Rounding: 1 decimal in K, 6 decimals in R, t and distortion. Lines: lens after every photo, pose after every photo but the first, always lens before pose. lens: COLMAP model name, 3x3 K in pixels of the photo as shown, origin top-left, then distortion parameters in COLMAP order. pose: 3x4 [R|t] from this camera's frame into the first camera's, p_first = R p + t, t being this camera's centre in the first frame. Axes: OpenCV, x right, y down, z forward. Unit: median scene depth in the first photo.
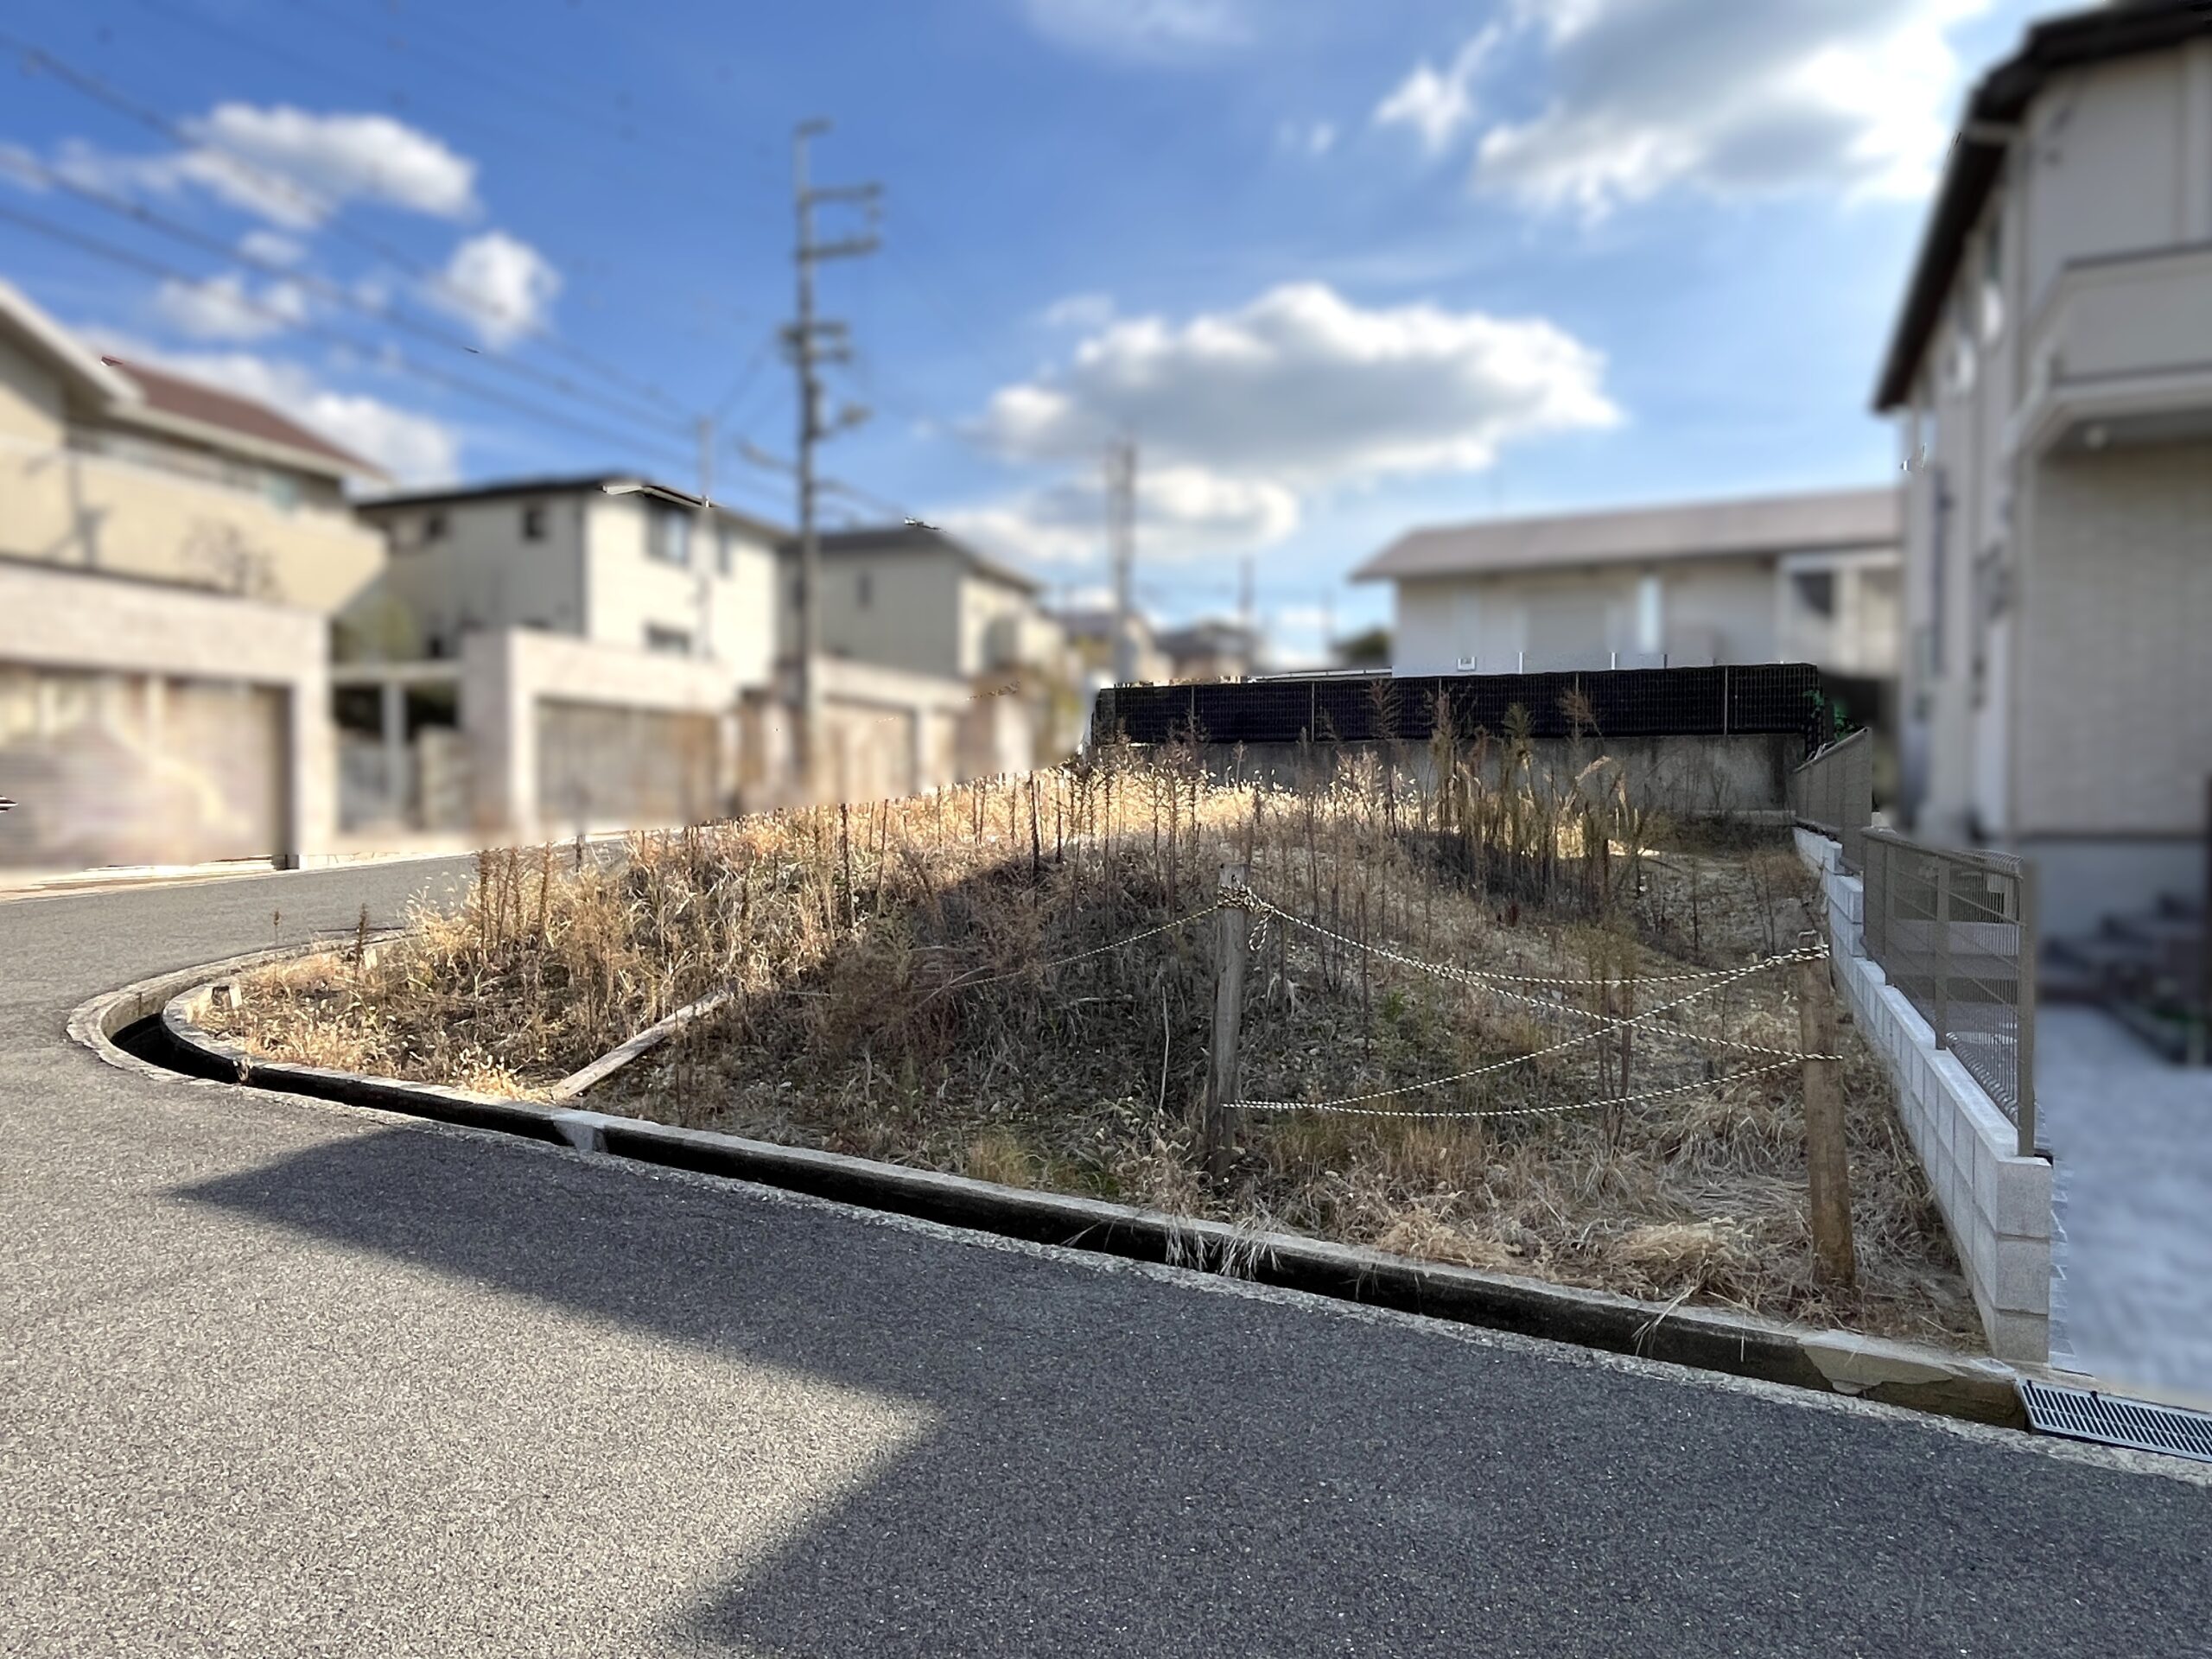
lens RADIAL K [[1360.2, 0, 1100.0], [0, 1360.2, 839.3], [0, 0, 1]] dist [0.002930, -0.007815]
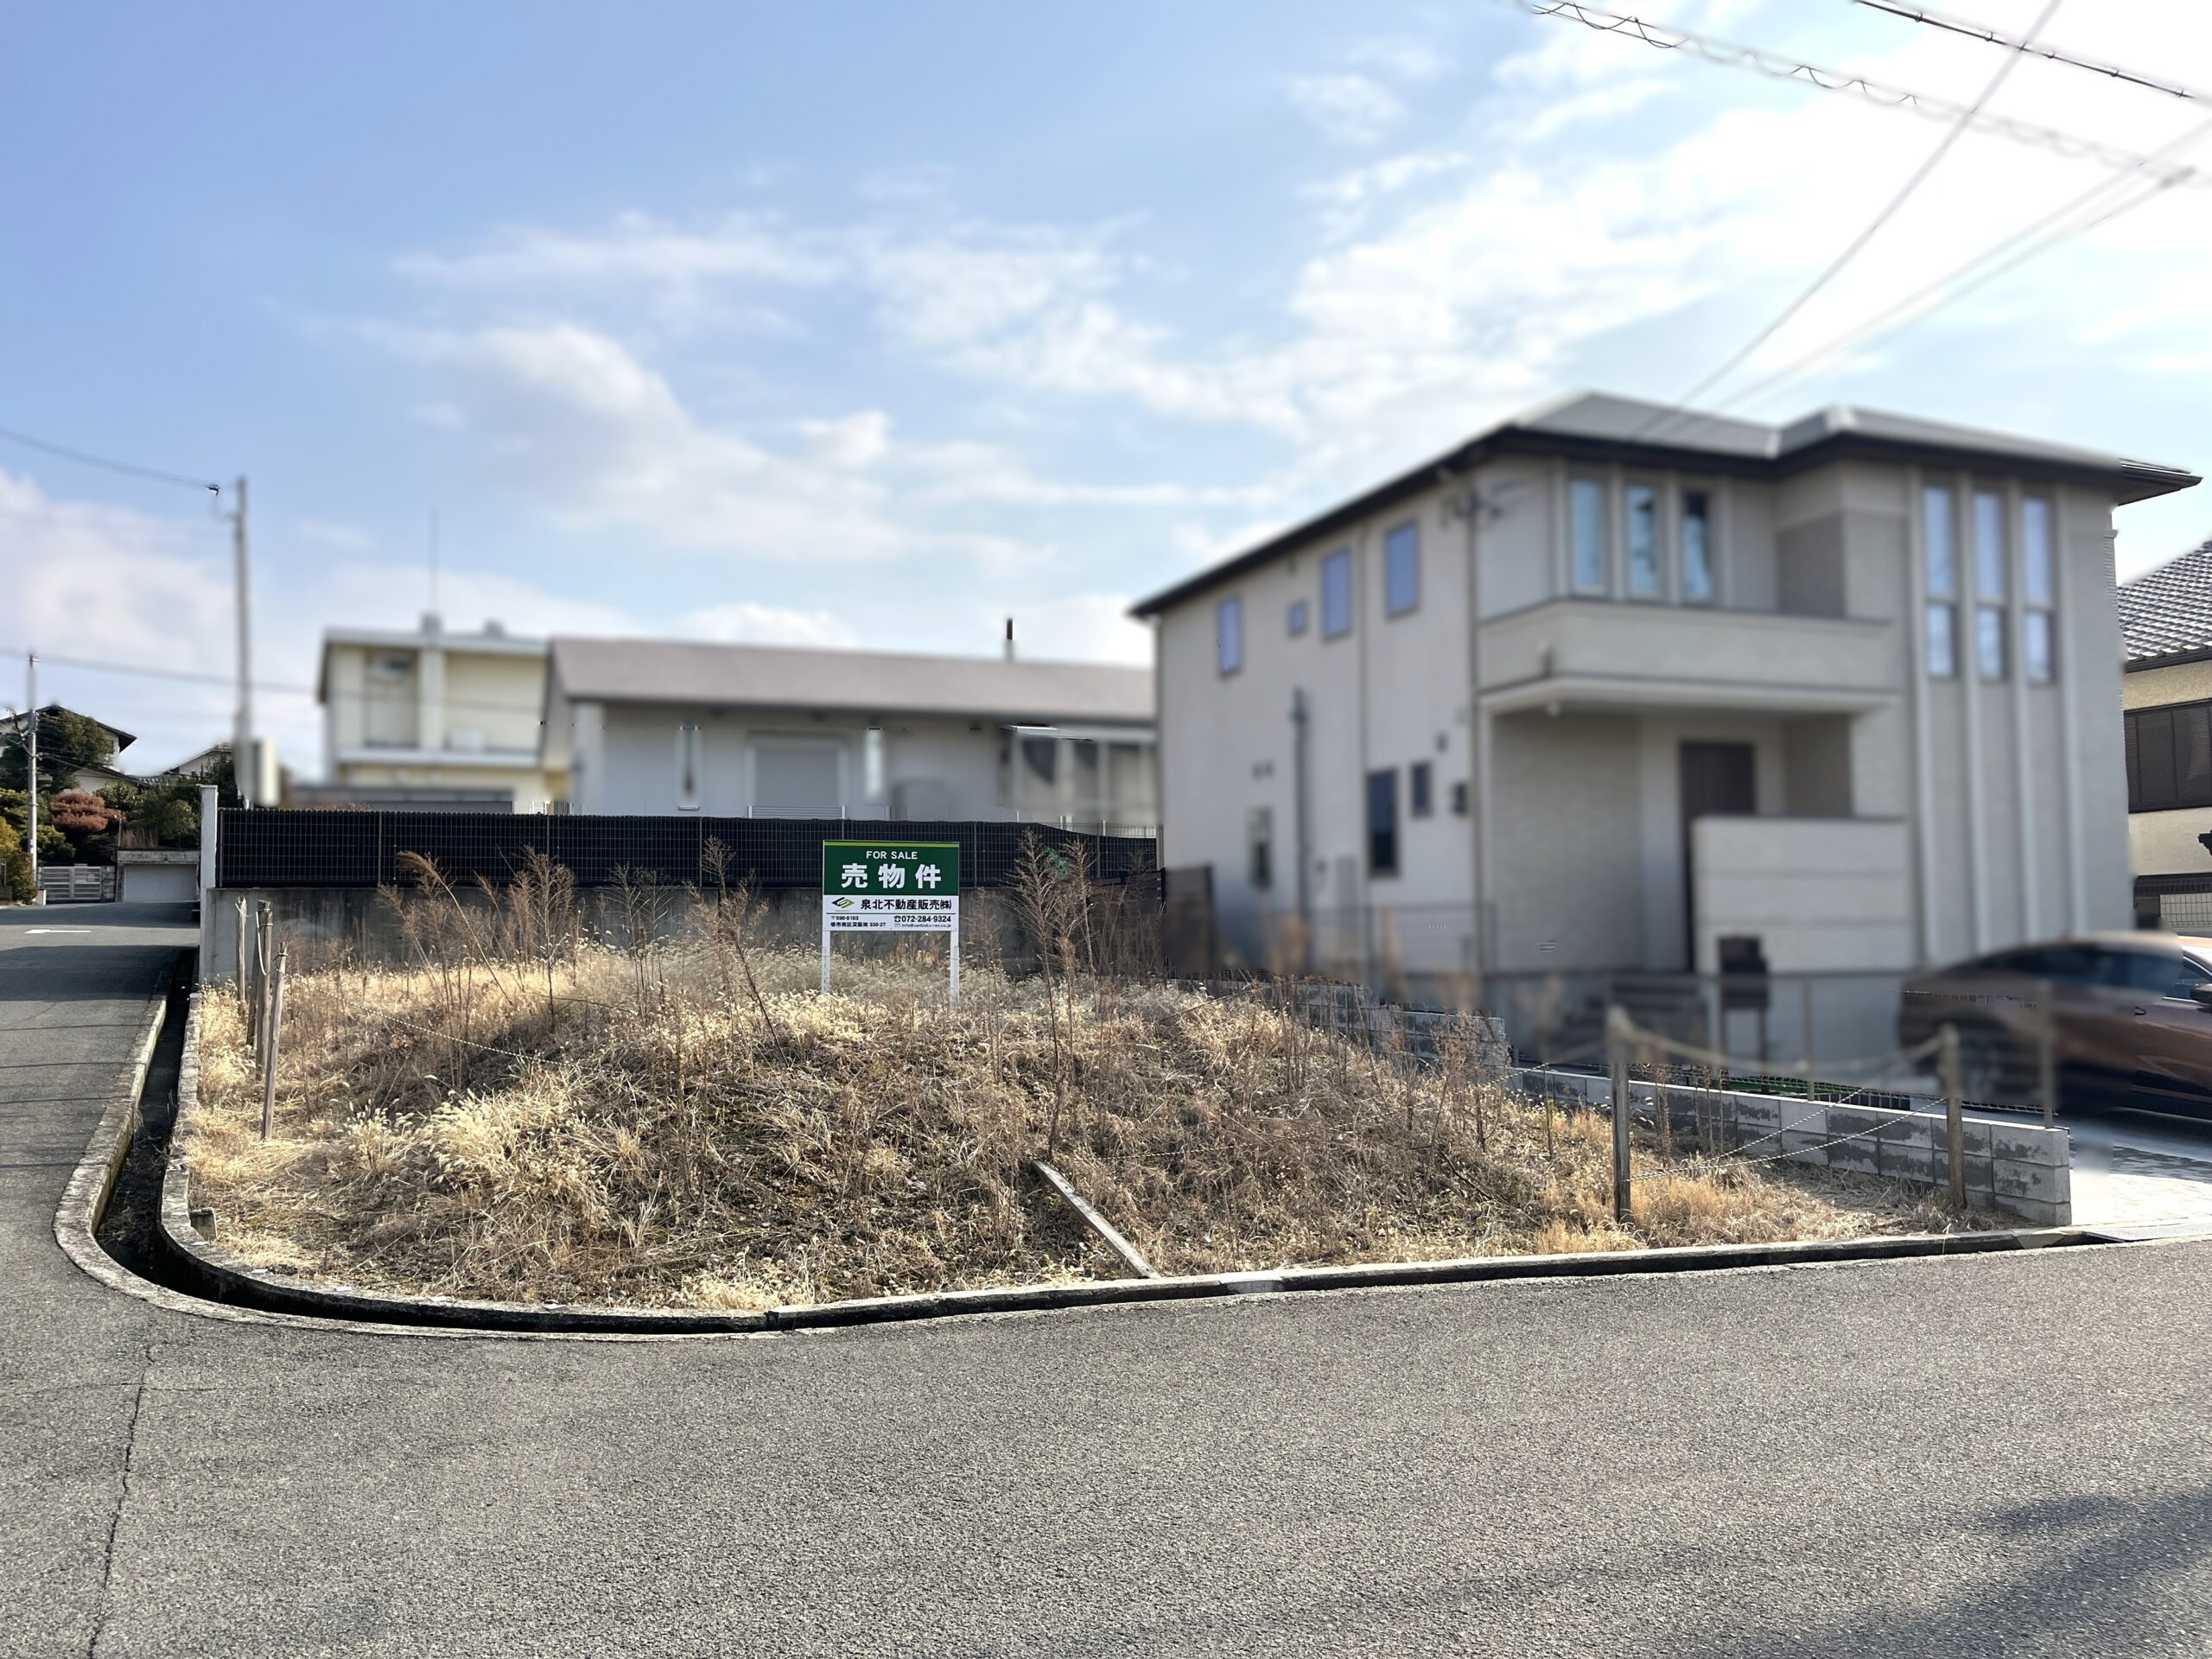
lens RADIAL K [[1666.7, 0, 1111.1], [0, 1666.7, 838.3], [0, 0, 1]] dist [0.068794, -0.091174]
pose [[0.675909, 0.035147, 0.736147, -1.310944], [0.033710, 0.996342, -0.078521, -0.032511], [-0.736214, 0.077889, 0.672252, 0.165812]]
